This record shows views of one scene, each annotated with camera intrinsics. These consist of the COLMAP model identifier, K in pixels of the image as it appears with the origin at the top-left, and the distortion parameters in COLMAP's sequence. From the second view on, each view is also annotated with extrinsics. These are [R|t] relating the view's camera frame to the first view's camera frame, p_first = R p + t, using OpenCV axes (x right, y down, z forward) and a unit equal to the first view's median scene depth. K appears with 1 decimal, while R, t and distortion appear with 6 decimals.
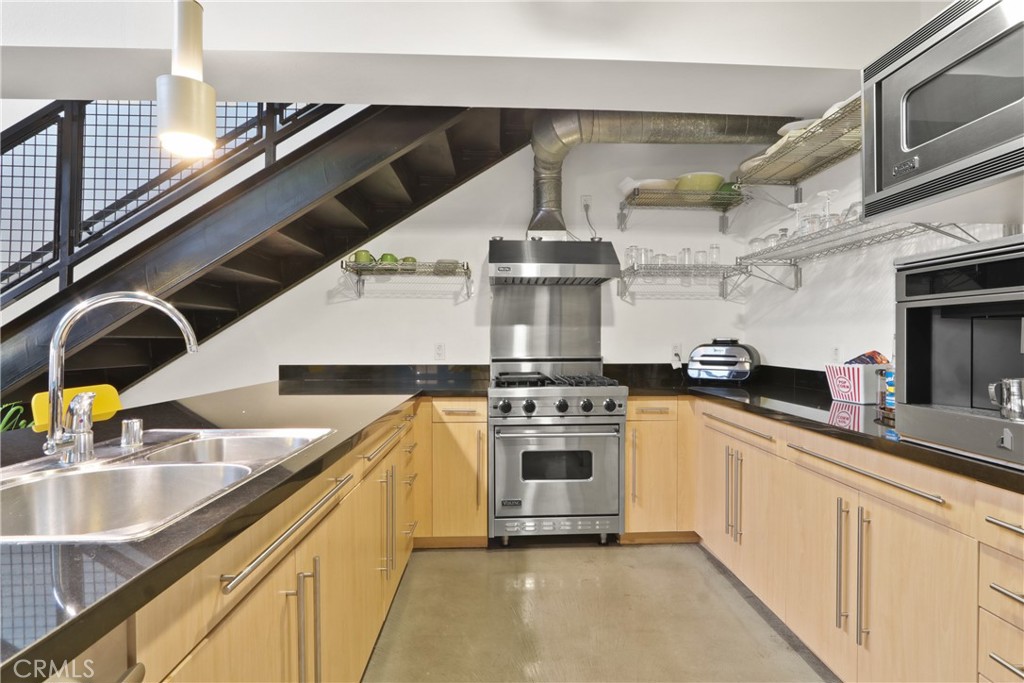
lens RADIAL K [[522.2, 0, 526.8], [0, 522.2, 346.0], [0, 0, 1]] dist [-0.004480, -0.000470]
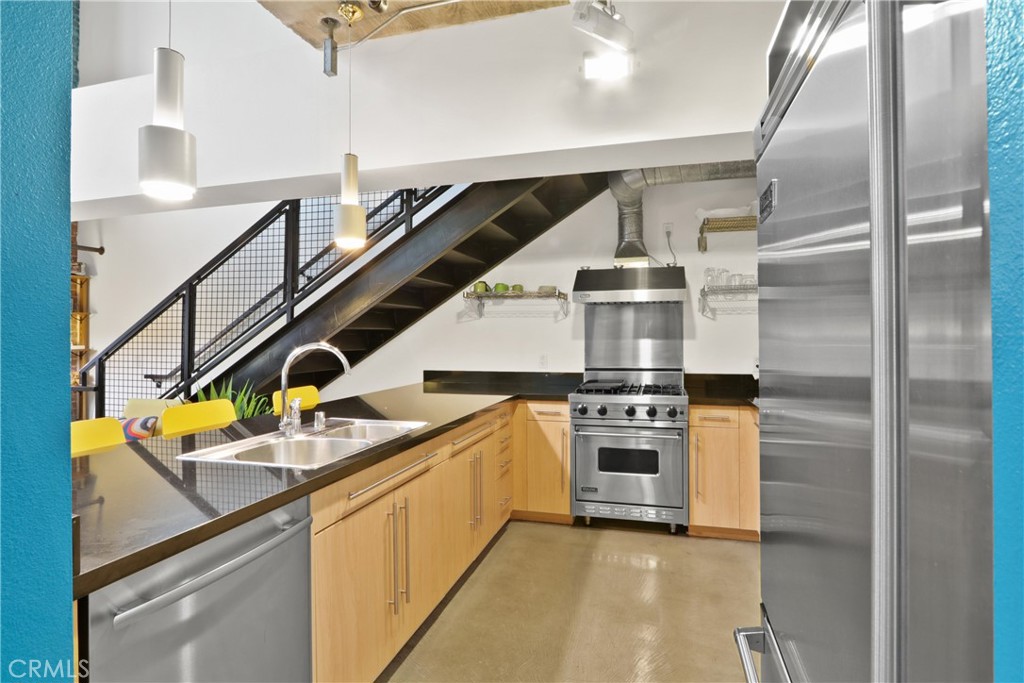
lens RADIAL K [[525.6, 0, 512.0], [0, 525.6, 341.5], [0, 0, 1]] dist [-0.000611, 0.000001]
pose [[0.946260, -0.001708, -0.323402, 0.196683], [0.002058, 0.999998, 0.000738, -0.044163], [0.323400, -0.001364, 0.946261, -0.214028]]
